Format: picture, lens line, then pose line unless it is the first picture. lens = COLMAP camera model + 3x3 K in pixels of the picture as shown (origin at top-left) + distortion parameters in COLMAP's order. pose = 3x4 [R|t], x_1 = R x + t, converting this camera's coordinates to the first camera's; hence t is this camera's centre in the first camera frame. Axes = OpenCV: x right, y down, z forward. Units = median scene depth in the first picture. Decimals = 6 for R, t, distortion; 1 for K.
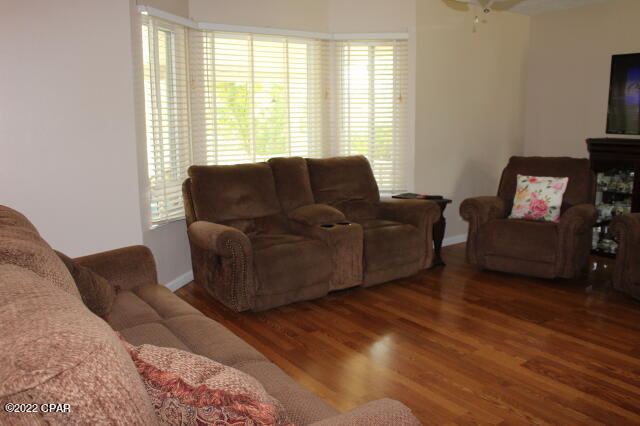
lens RADIAL K [[532.7, 0, 320.0], [0, 532.7, 213.0], [0, 0, 1]] dist [-0.006200, -0.003475]
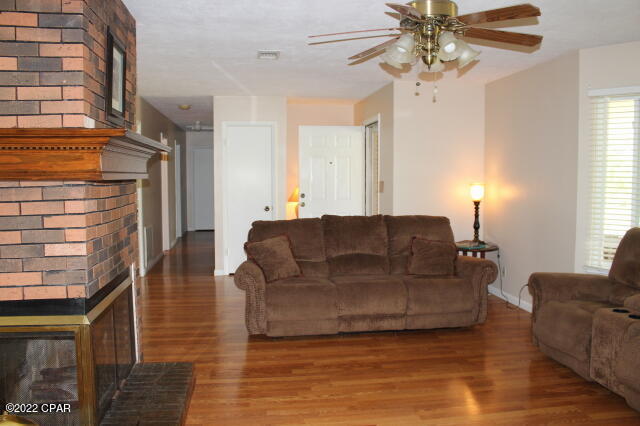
lens RADIAL K [[545.3, 0, 320.0], [0, 545.3, 213.0], [0, 0, 1]] dist [-0.134417, 0.004533]
pose [[-0.458022, 0.061286, -0.886826, 1.093472], [-0.166625, 0.974020, 0.153369, -0.190333], [0.873185, 0.218013, -0.435910, 1.088528]]
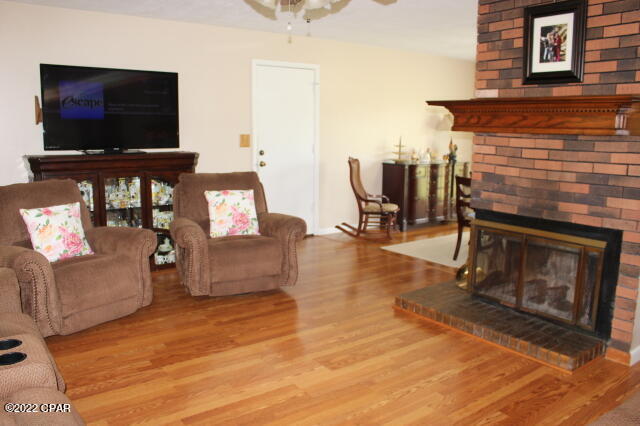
lens RADIAL K [[545.3, 0, 320.0], [0, 545.3, 213.0], [0, 0, 1]] dist [-0.134417, 0.004533]
pose [[0.003089, -0.143217, 0.989686, -0.511647], [0.183578, 0.972953, 0.140223, -0.130029], [-0.983000, 0.181251, 0.029297, 0.818055]]
